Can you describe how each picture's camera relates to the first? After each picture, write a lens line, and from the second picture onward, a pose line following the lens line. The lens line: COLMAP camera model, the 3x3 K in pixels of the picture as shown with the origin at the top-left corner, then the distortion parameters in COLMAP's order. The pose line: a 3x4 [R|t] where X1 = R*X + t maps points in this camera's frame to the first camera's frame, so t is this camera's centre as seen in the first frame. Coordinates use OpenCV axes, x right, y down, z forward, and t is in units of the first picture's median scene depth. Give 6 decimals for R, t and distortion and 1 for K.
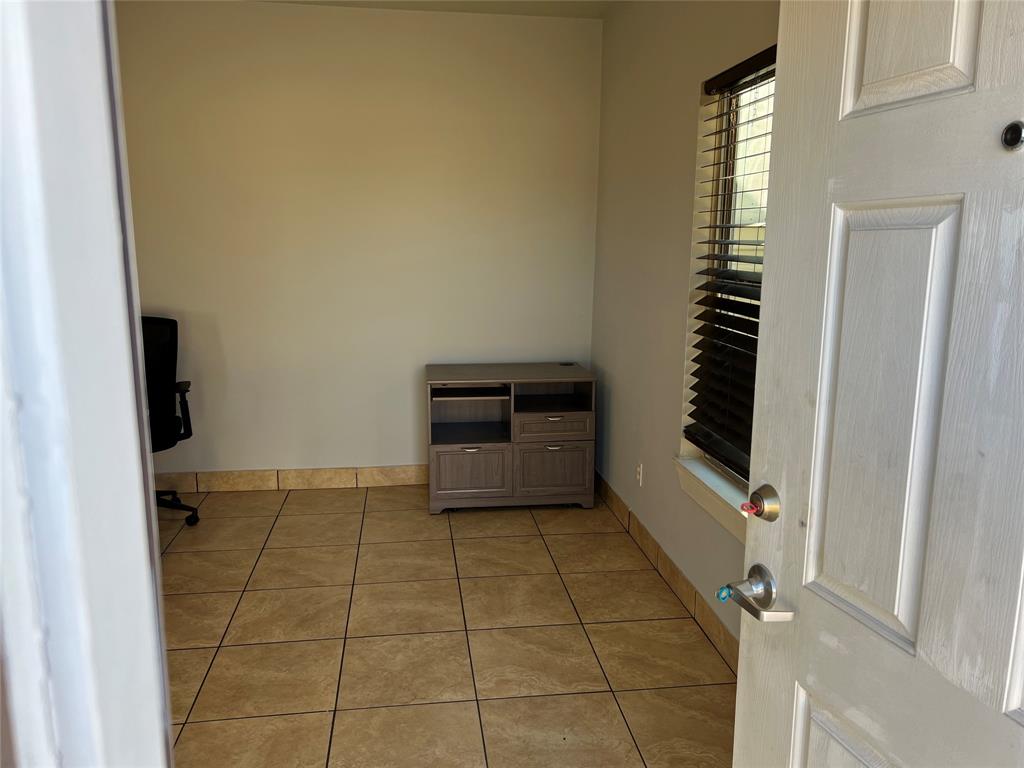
lens RADIAL K [[774.8, 0, 513.1], [0, 774.8, 382.2], [0, 0, 1]] dist [0.076252, -0.085302]
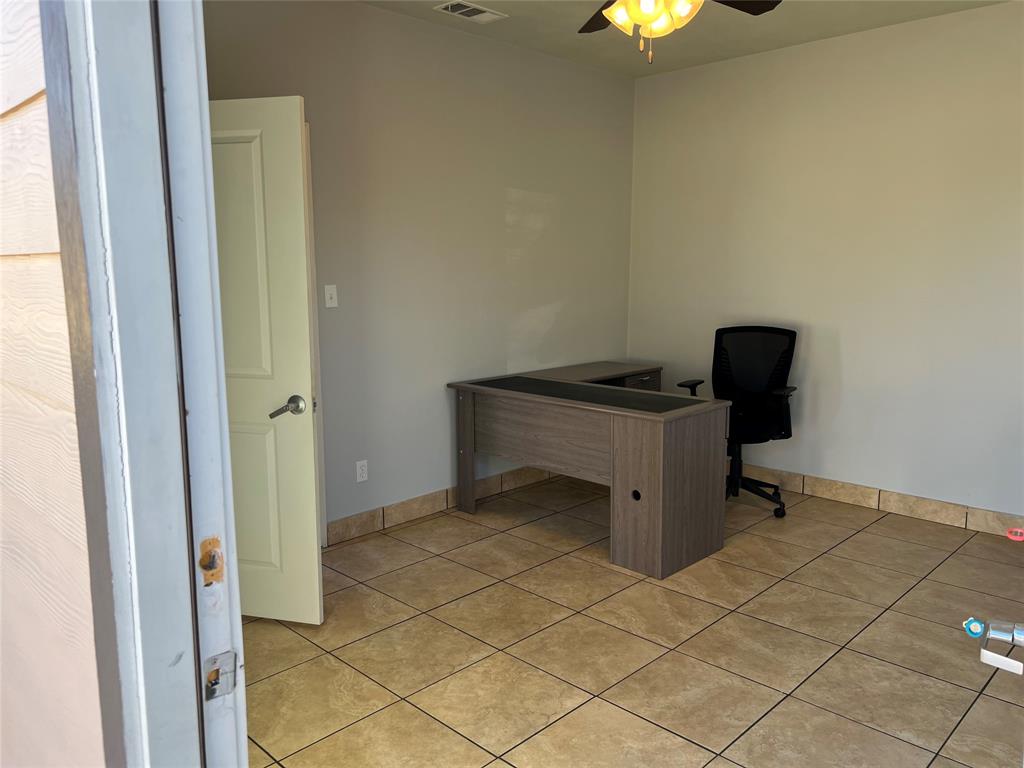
lens RADIAL K [[774.8, 0, 518.0], [0, 774.8, 384.2], [0, 0, 1]] dist [0.076252, -0.085302]
pose [[0.618842, 0.106683, -0.778237, 0.236854], [-0.137293, 0.990174, 0.026563, 0.024741], [0.773424, 0.090408, 0.627409, 0.025390]]
